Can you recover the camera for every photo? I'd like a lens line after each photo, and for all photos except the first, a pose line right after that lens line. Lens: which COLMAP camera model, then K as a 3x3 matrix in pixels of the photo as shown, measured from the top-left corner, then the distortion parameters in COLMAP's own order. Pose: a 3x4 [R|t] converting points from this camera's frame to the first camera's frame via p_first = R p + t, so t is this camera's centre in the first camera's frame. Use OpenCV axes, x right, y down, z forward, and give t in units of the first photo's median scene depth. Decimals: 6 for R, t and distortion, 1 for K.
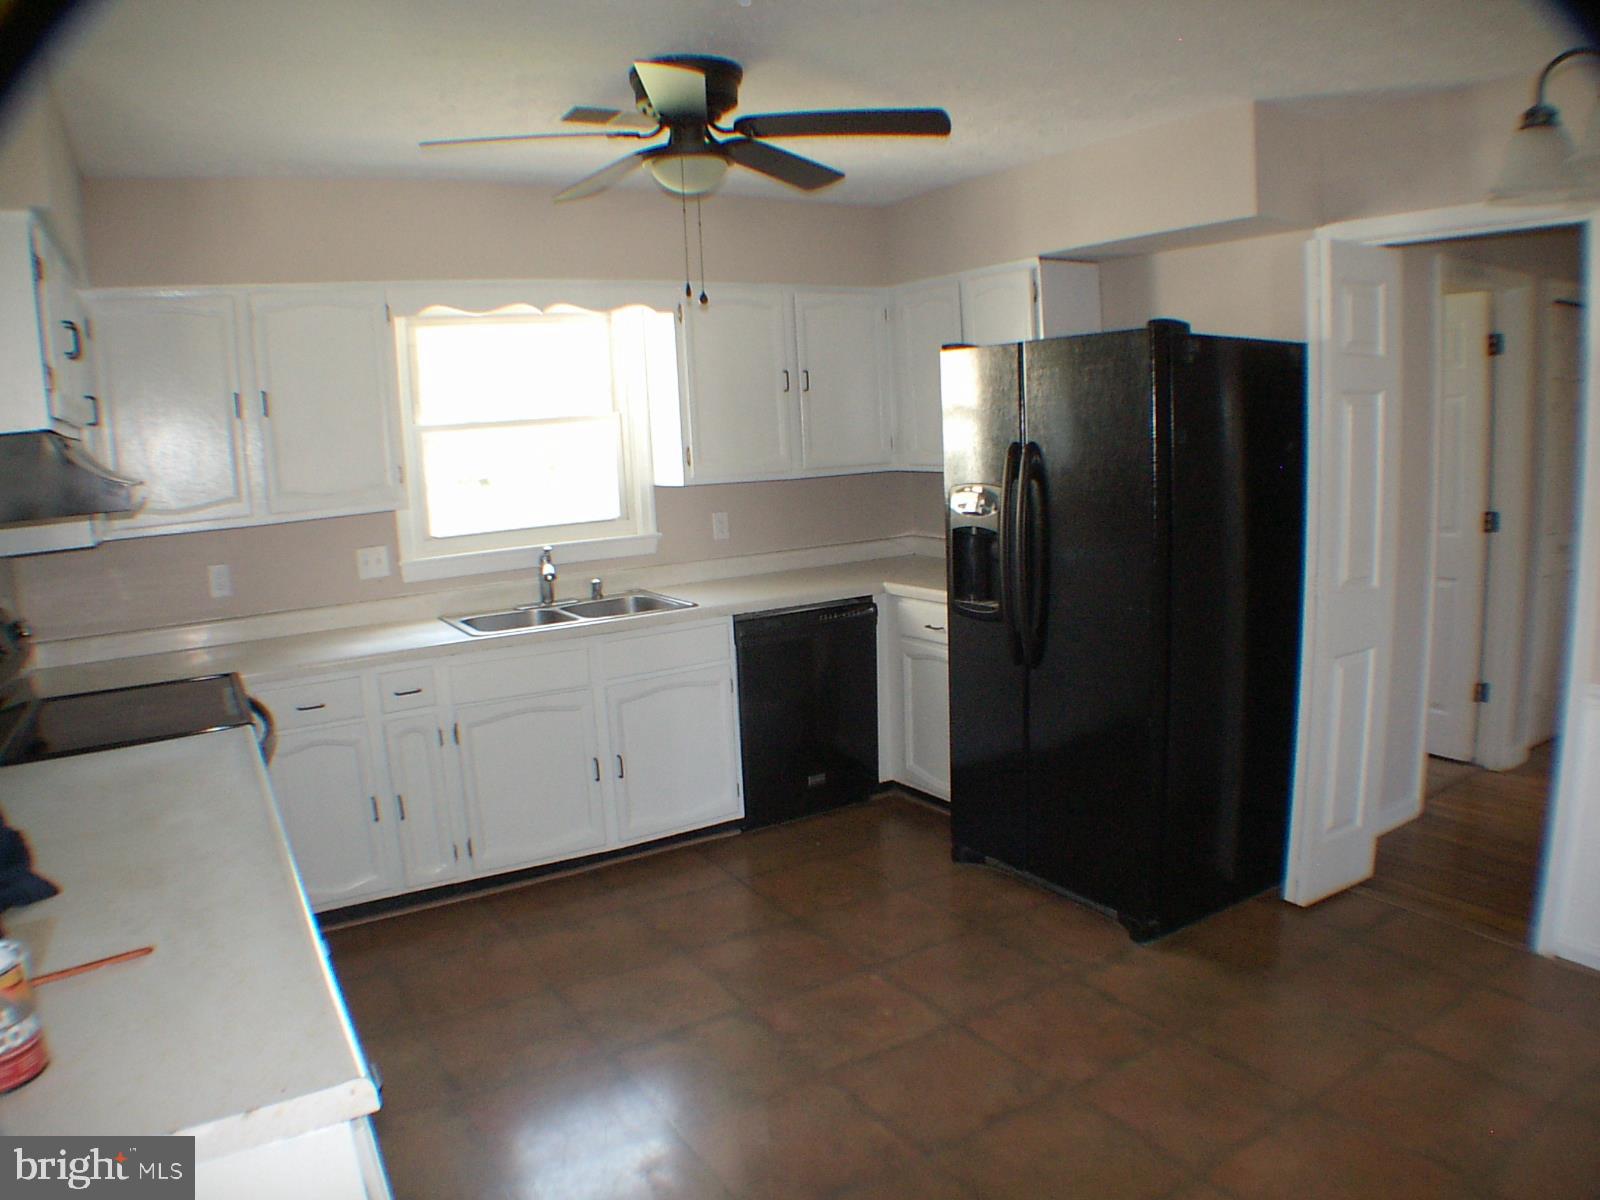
lens RADIAL K [[1095.5, 0, 812.5], [0, 1095.5, 610.4], [0, 0, 1]] dist [-0.194758, 0.047953]
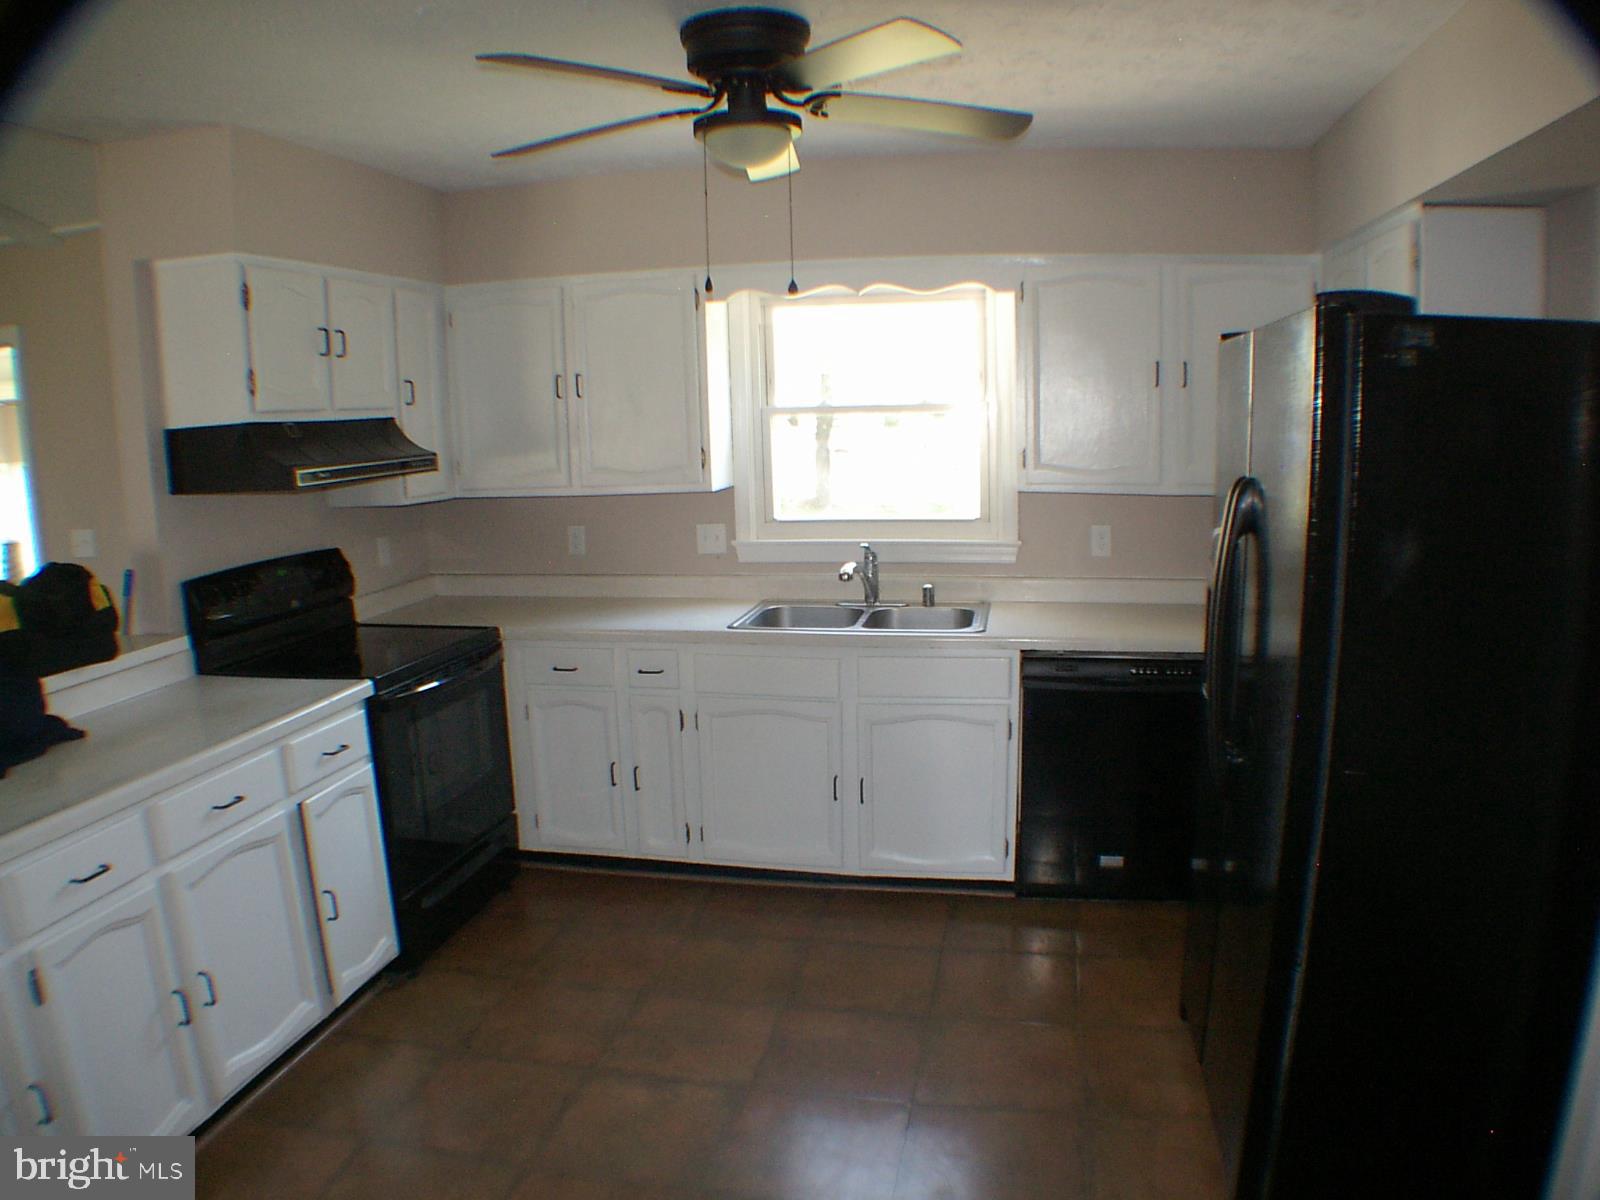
lens RADIAL K [[1095.5, 0, 804.3], [0, 1095.5, 603.8], [0, 0, 1]] dist [-0.194758, 0.047953]
pose [[0.750364, 0.144394, -0.645061, 0.343859], [-0.127797, 0.989128, 0.072753, -0.070850], [0.648553, 0.027845, 0.760660, 0.249534]]
